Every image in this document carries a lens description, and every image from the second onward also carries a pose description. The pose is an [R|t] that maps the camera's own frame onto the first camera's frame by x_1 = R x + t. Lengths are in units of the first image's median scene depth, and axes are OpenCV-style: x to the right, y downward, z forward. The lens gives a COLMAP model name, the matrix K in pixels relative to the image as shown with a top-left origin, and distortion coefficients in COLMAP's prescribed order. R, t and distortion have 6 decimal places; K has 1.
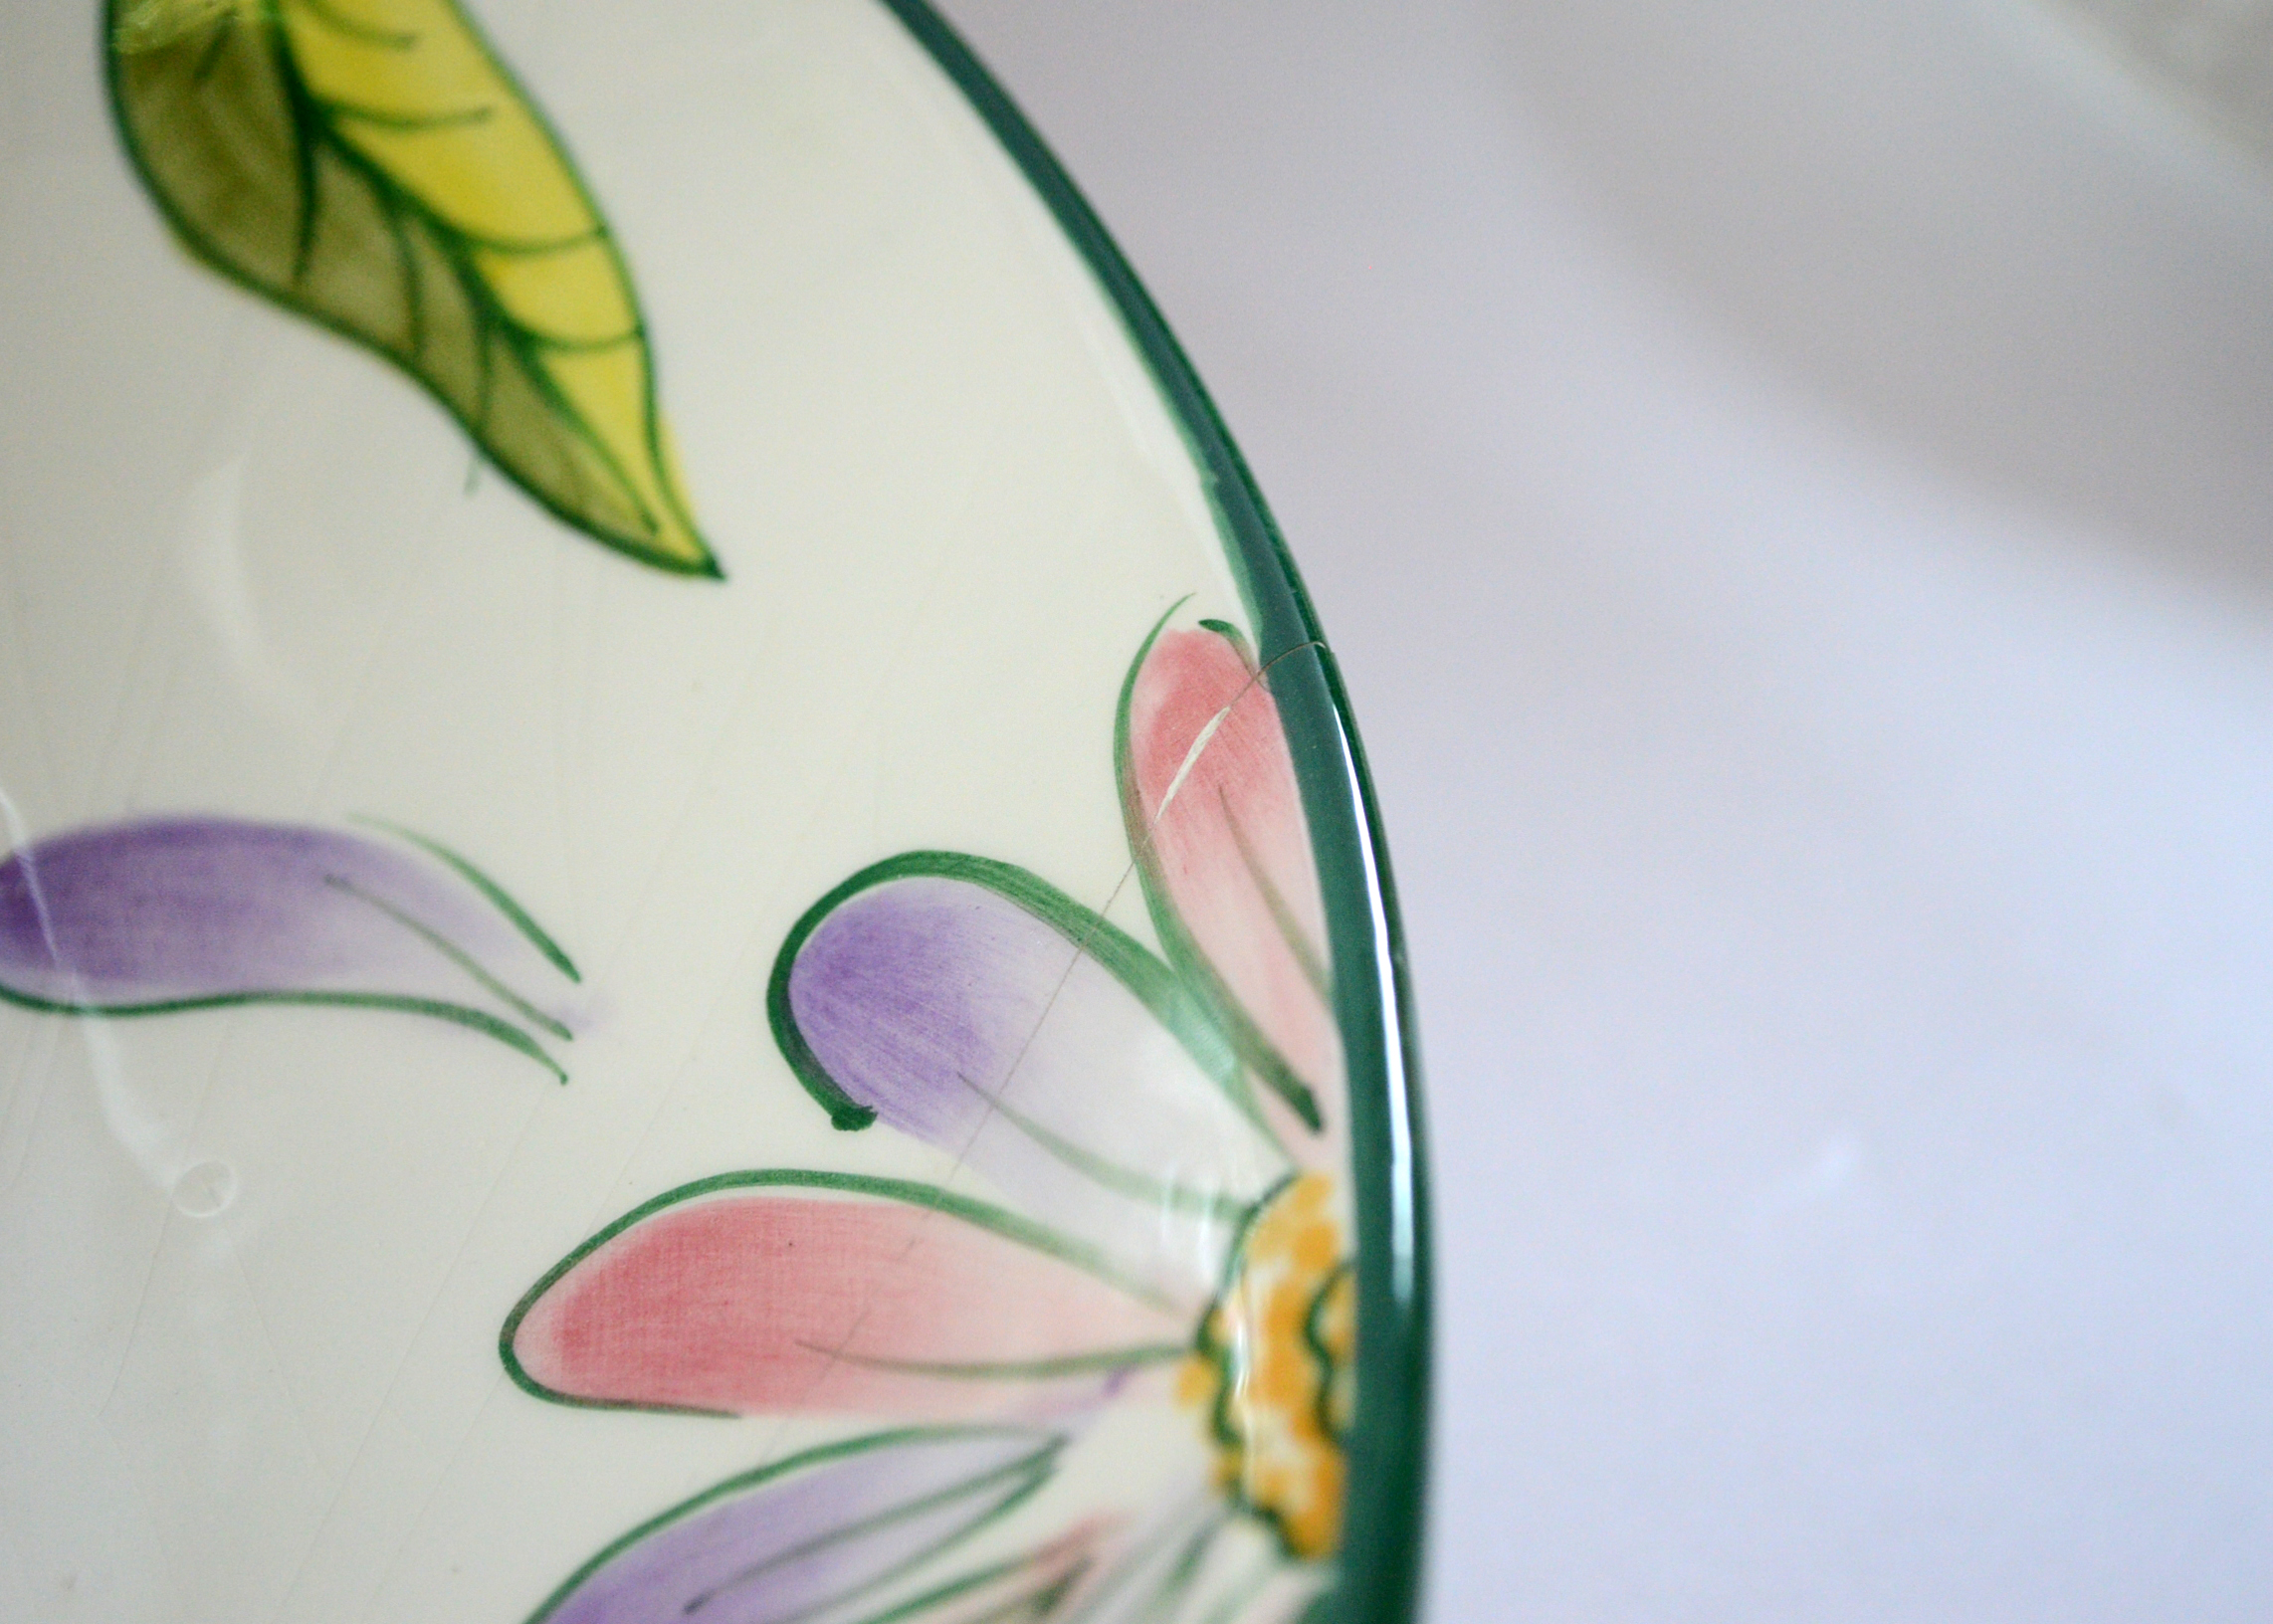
lens RADIAL K [[3932.9, 0, 1136.5], [0, 3932.9, 812.0], [0, 0, 1]] dist [-0.018421, 0.005723]
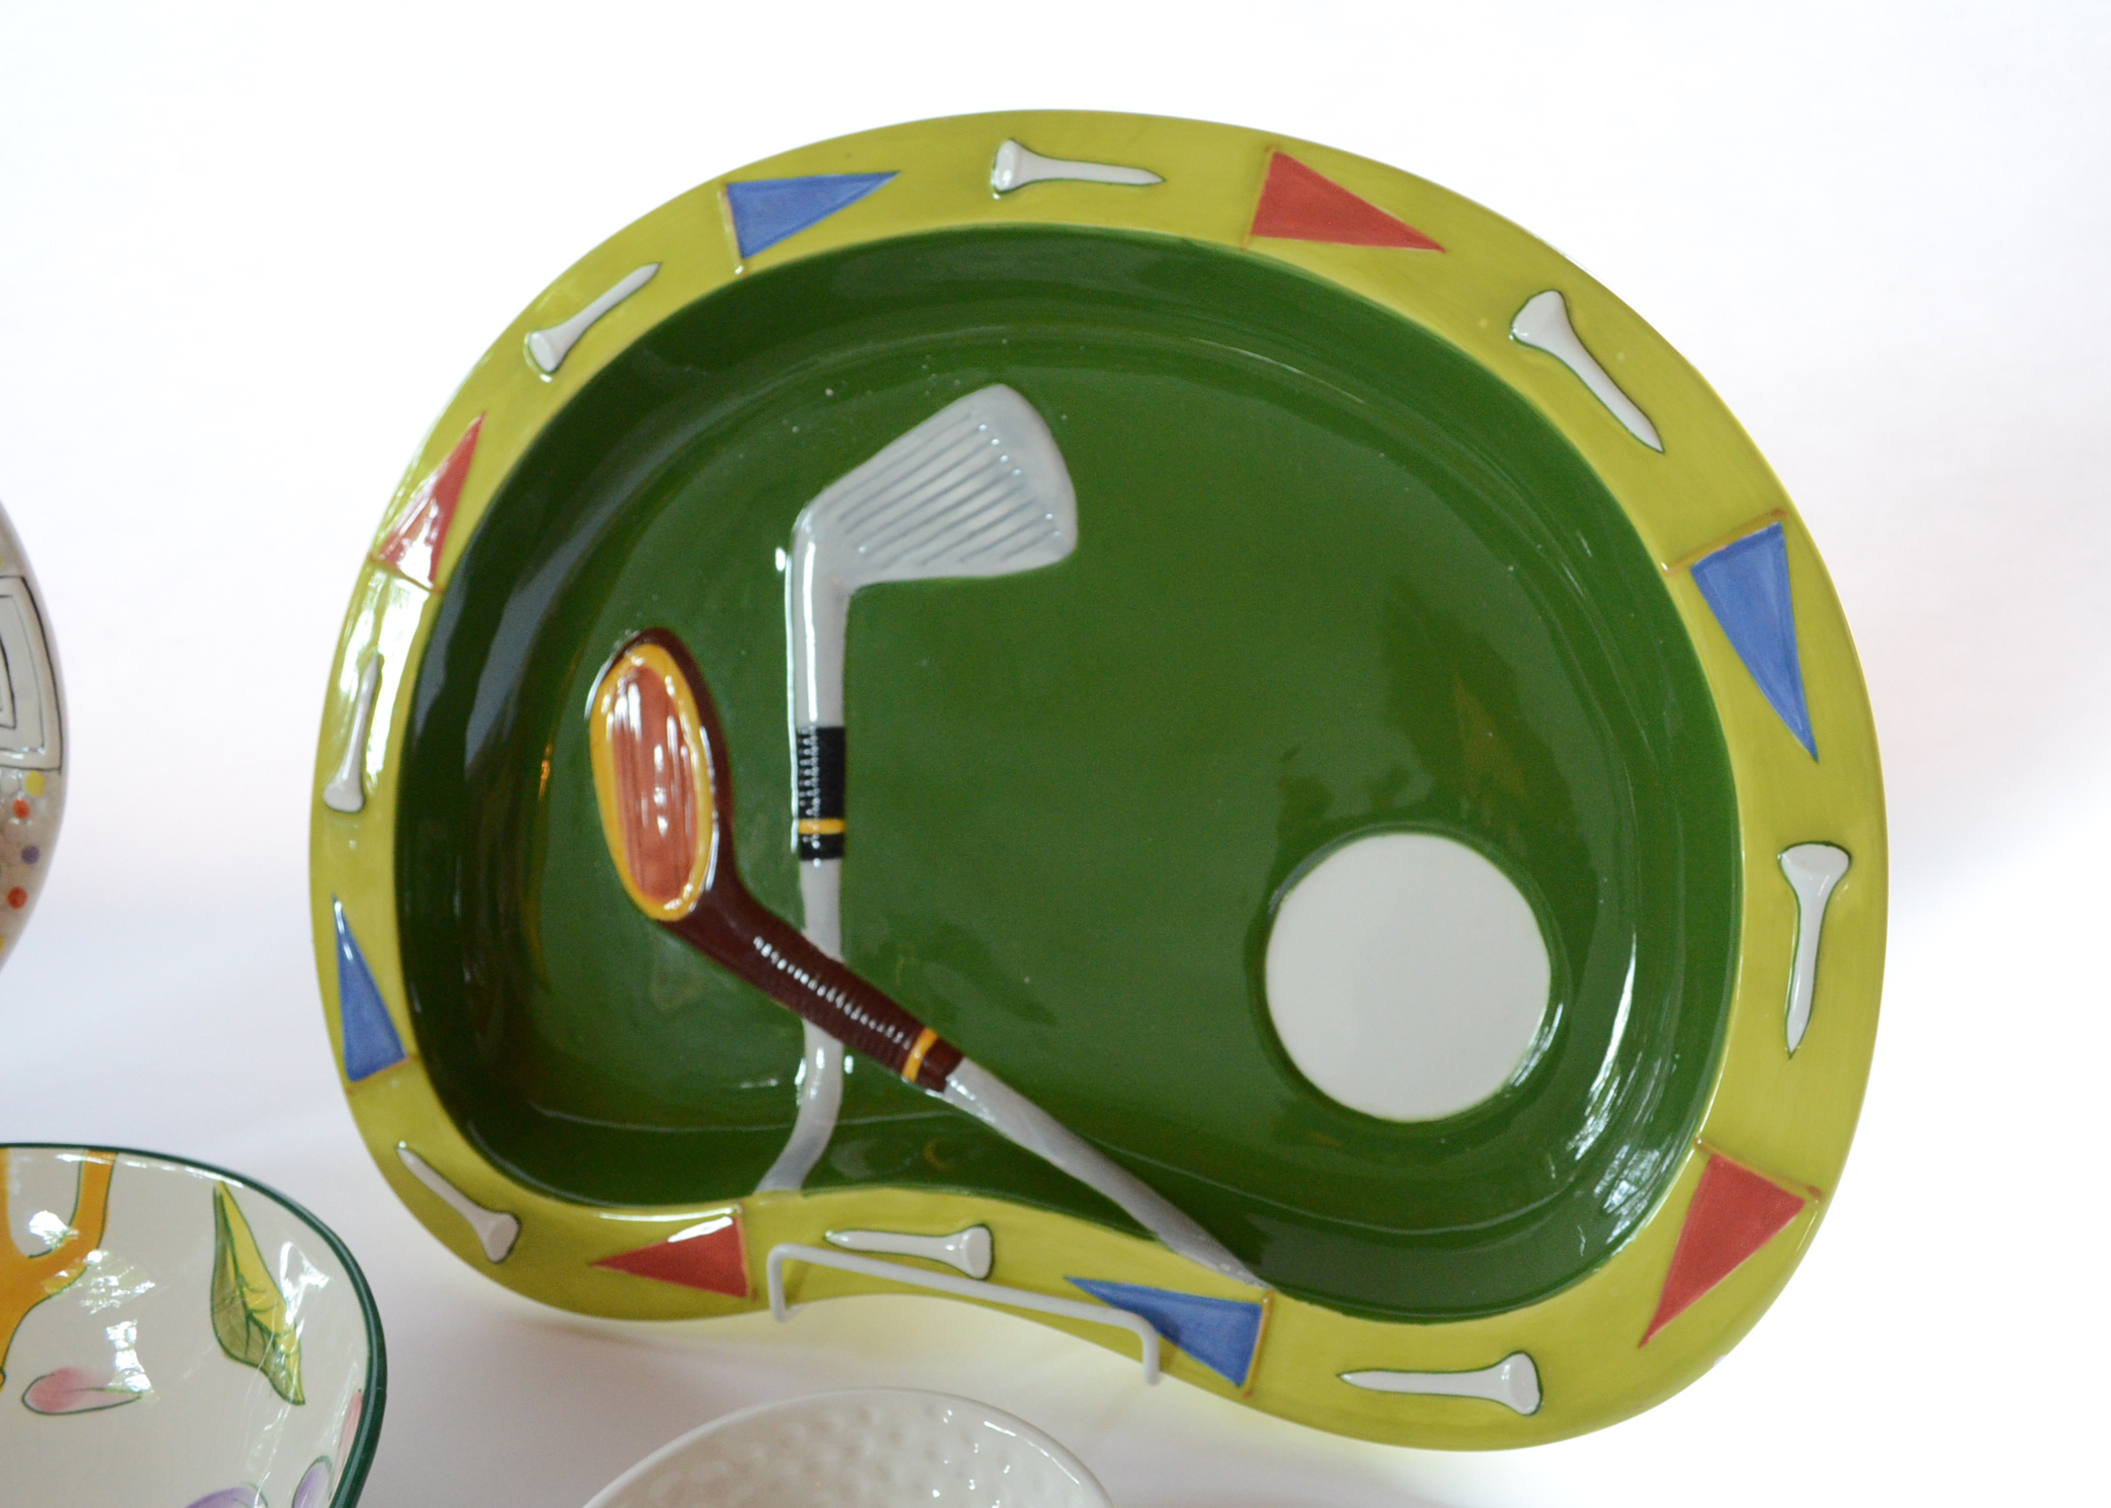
lens RADIAL K [[1836.0, 0, 1083.8], [0, 1836.0, 757.3], [0, 0, 1]] dist [-0.017505, 0.015785]
pose [[0.935612, -0.337726, -0.102822, 1.189024], [0.289757, 0.901011, -0.322832, 0.207302], [0.201672, 0.272252, 0.940854, -0.965126]]
